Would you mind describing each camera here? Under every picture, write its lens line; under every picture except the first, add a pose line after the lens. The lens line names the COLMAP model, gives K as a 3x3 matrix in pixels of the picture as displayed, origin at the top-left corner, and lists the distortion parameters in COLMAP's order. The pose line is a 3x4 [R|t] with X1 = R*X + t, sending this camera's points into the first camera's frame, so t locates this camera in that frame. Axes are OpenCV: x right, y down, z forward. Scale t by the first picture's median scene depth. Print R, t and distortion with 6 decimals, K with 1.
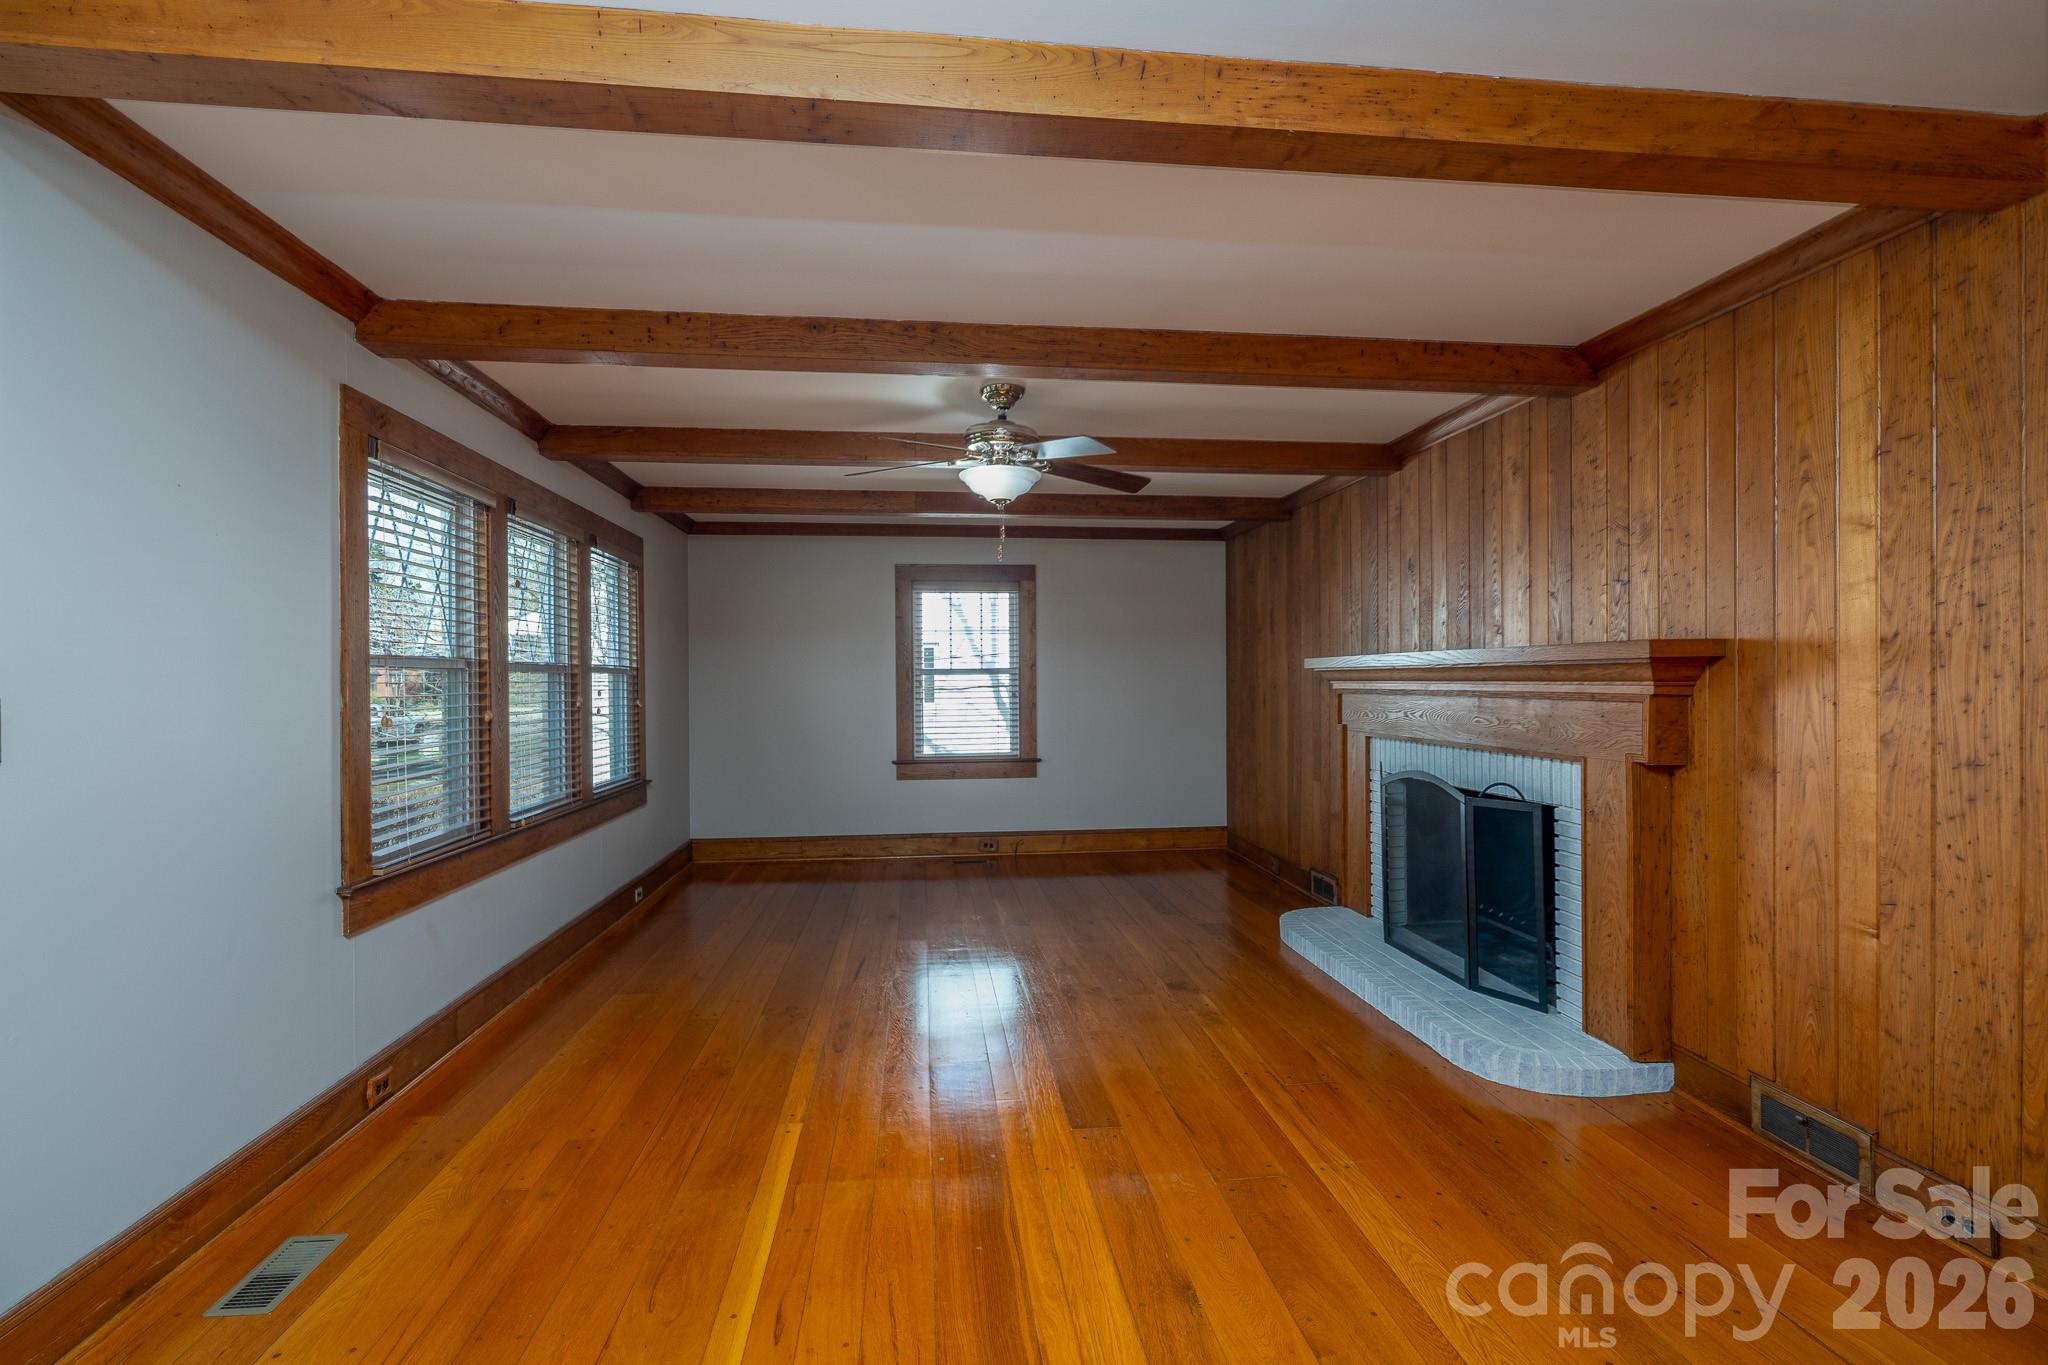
lens RADIAL K [[961.4, 0, 1065.3], [0, 961.4, 683.8], [0, 0, 1]] dist [-0.003643, 0.002665]
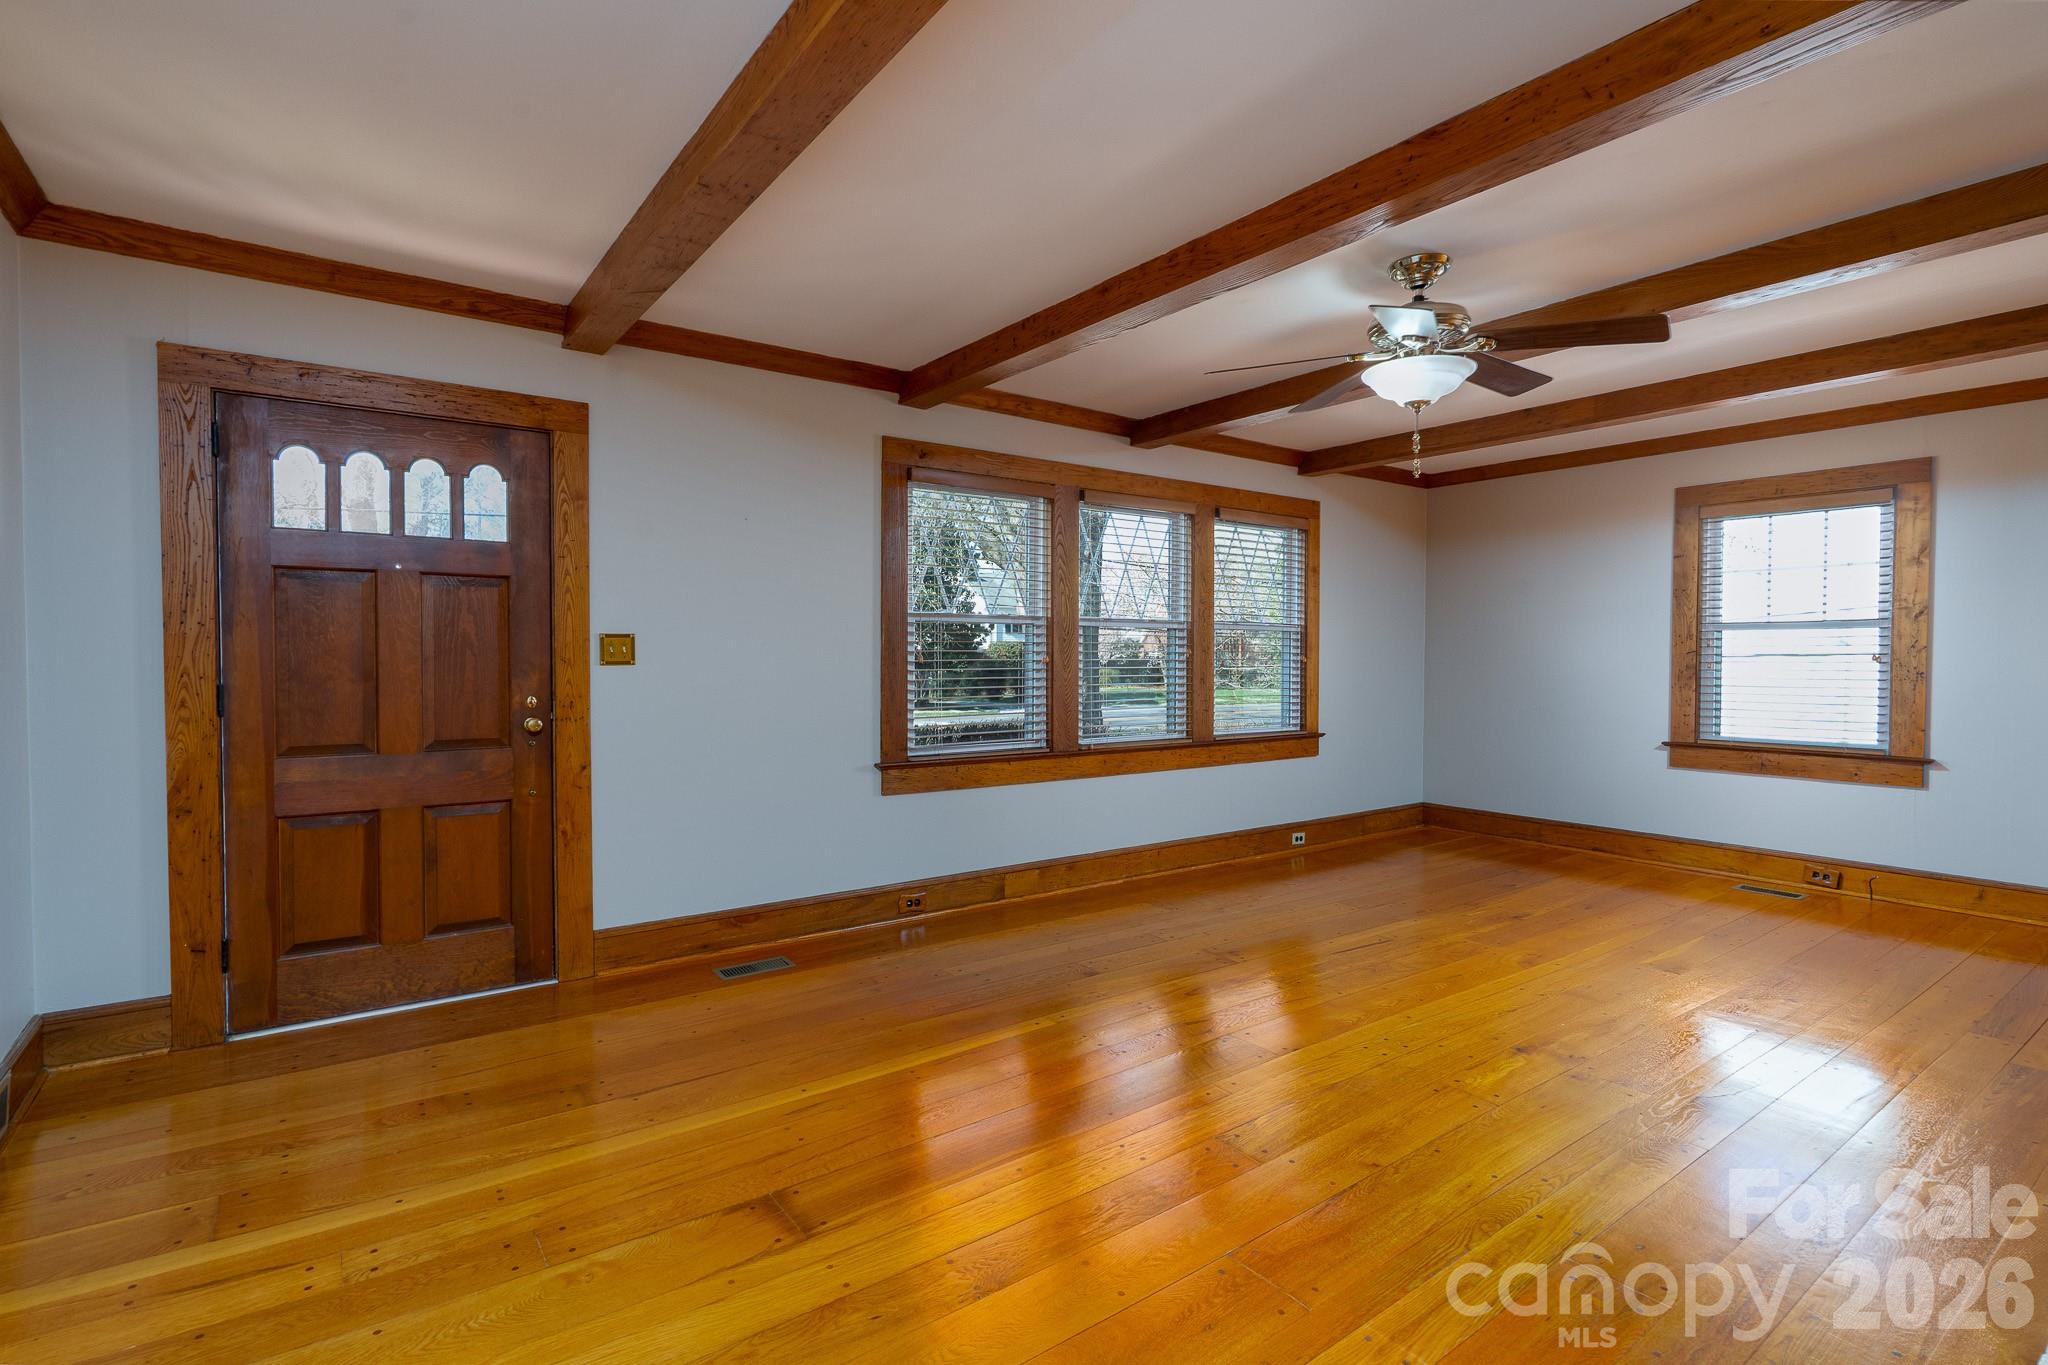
lens RADIAL K [[961.4, 0, 1015.5], [0, 961.4, 671.9], [0, 0, 1]] dist [-0.003643, 0.002665]
pose [[0.468561, 0.023835, -0.883110, 0.255095], [-0.007874, 0.999709, 0.022803, 0.009821], [0.883396, -0.003731, 0.468612, 0.167793]]
